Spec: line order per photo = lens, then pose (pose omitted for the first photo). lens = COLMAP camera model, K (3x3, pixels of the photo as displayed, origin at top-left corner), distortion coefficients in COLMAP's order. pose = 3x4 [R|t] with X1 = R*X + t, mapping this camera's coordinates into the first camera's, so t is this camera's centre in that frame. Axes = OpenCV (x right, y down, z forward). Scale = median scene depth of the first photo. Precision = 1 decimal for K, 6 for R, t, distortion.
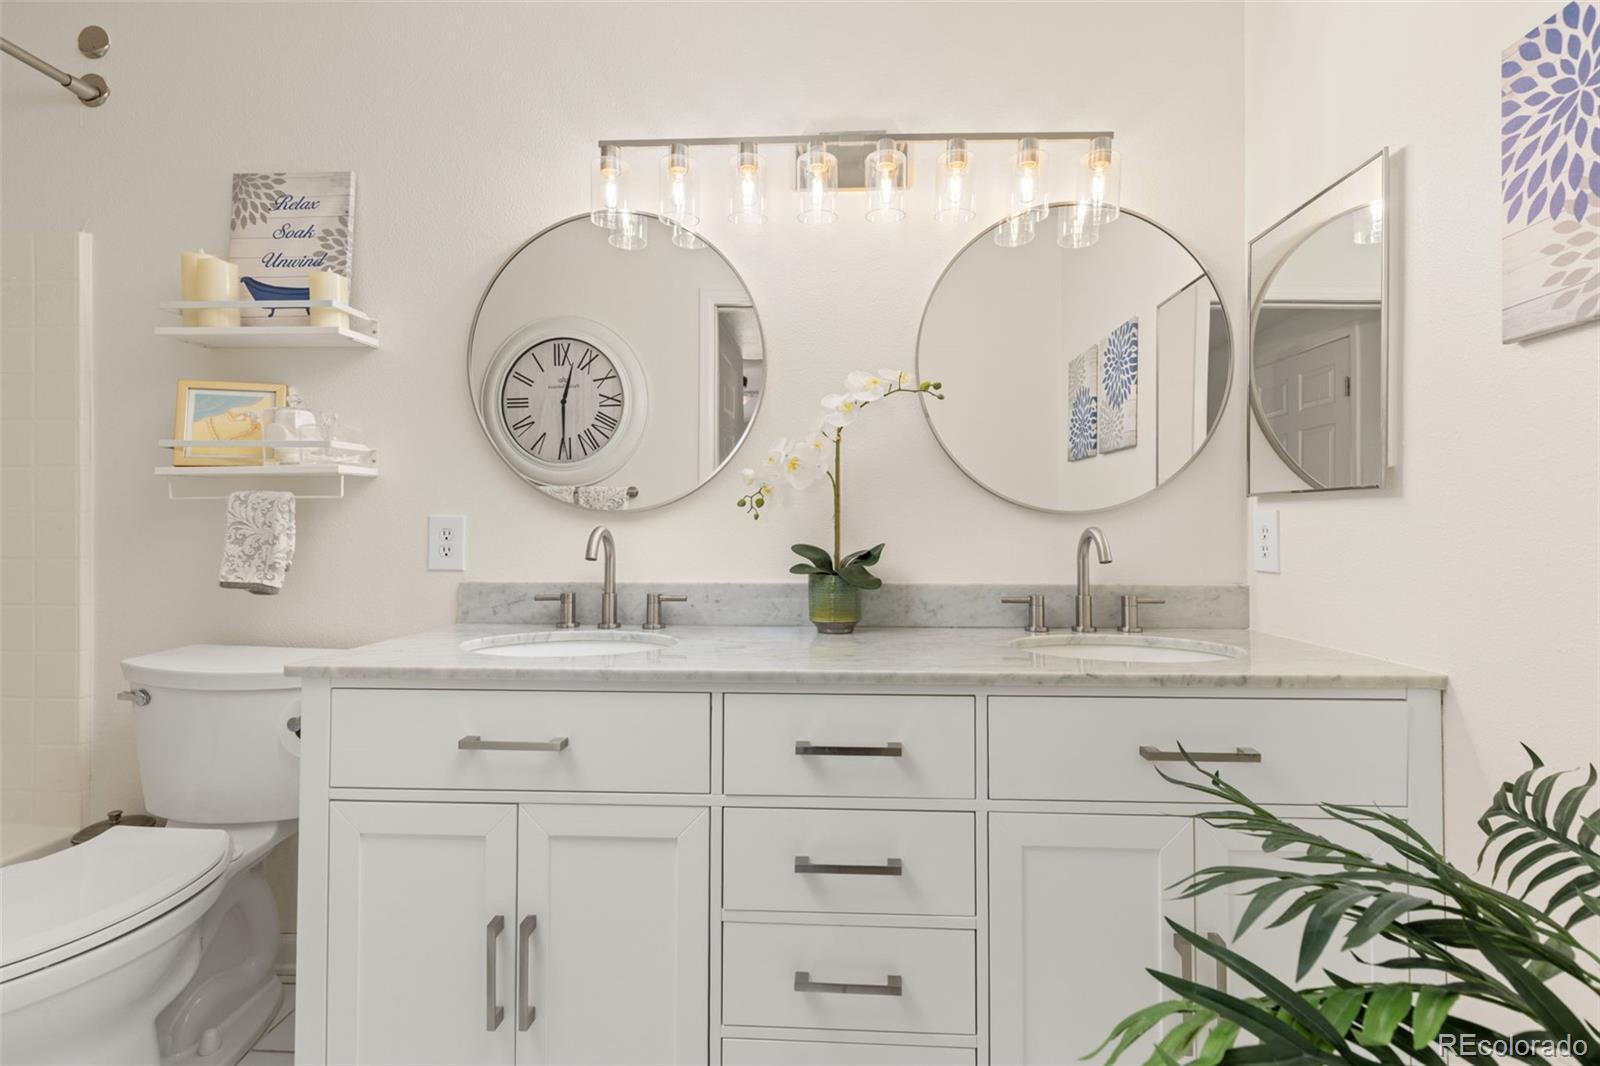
lens RADIAL K [[725.8, 0, 807.7], [0, 725.8, 517.0], [0, 0, 1]] dist [-0.006141, 0.000454]
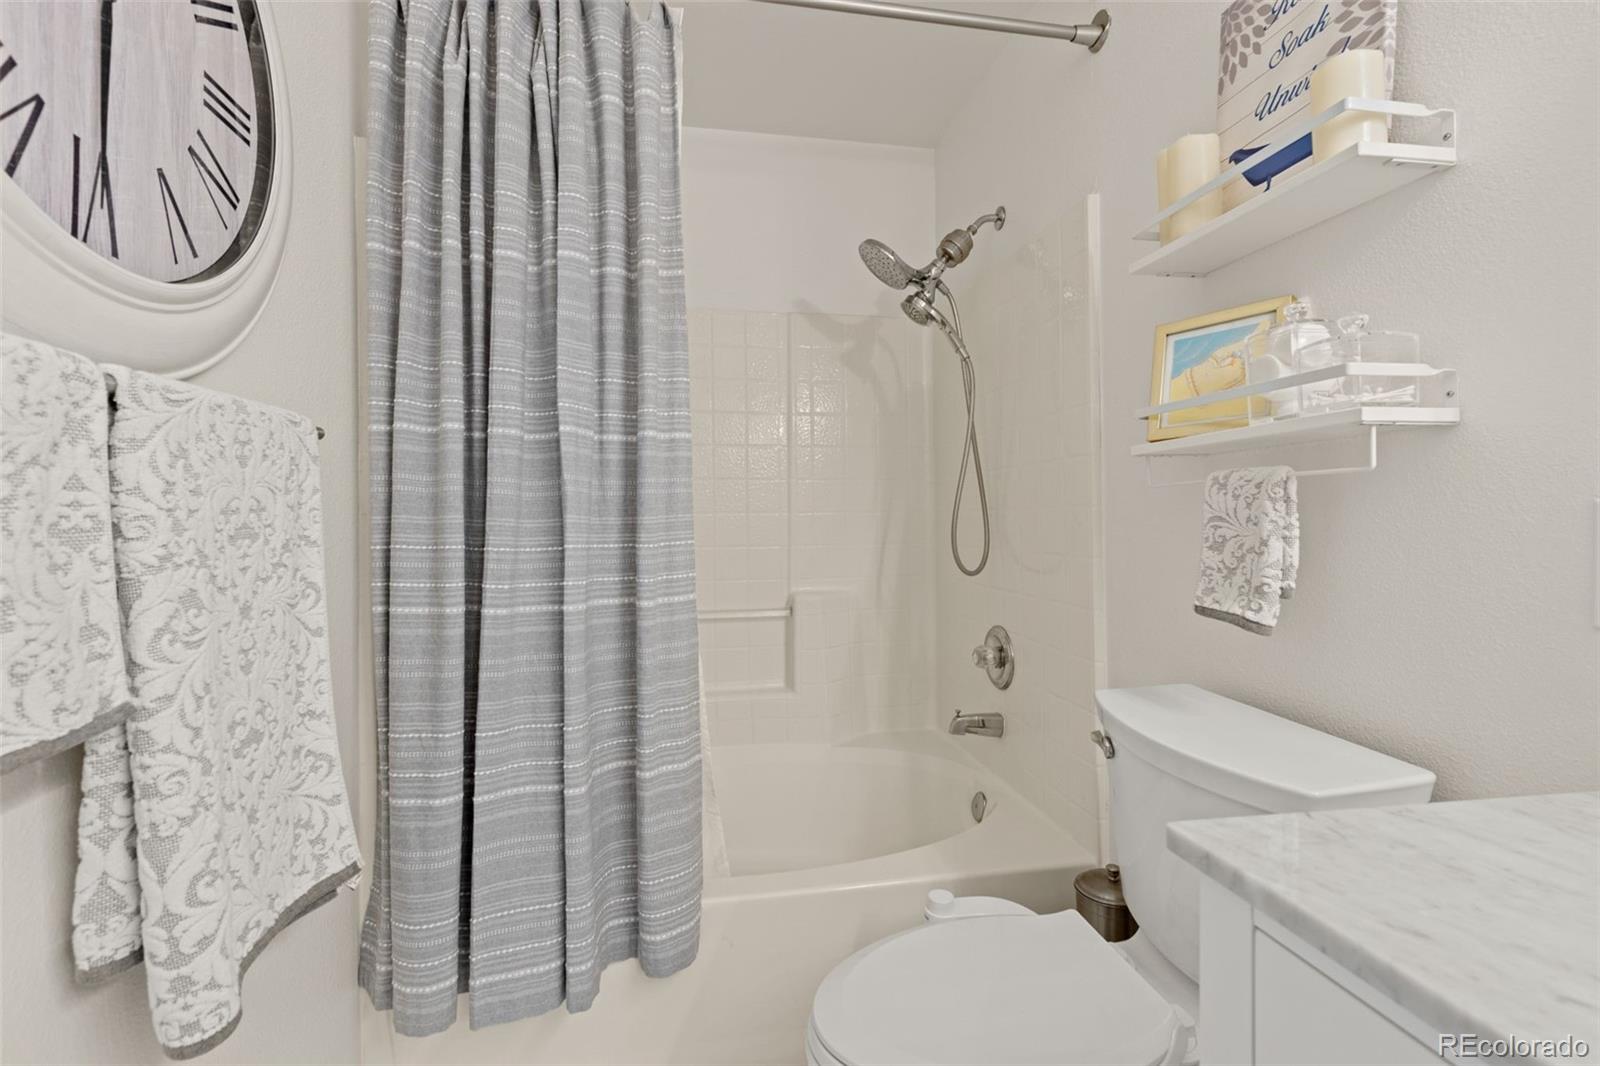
lens RADIAL K [[725.8, 0, 807.7], [0, 725.8, 517.0], [0, 0, 1]] dist [-0.006141, 0.000454]
pose [[0.231600, -0.004267, -0.972802, -0.228357], [0.011160, 0.999936, -0.001729, 0.003971], [0.972747, -0.010456, 0.231633, 0.476547]]
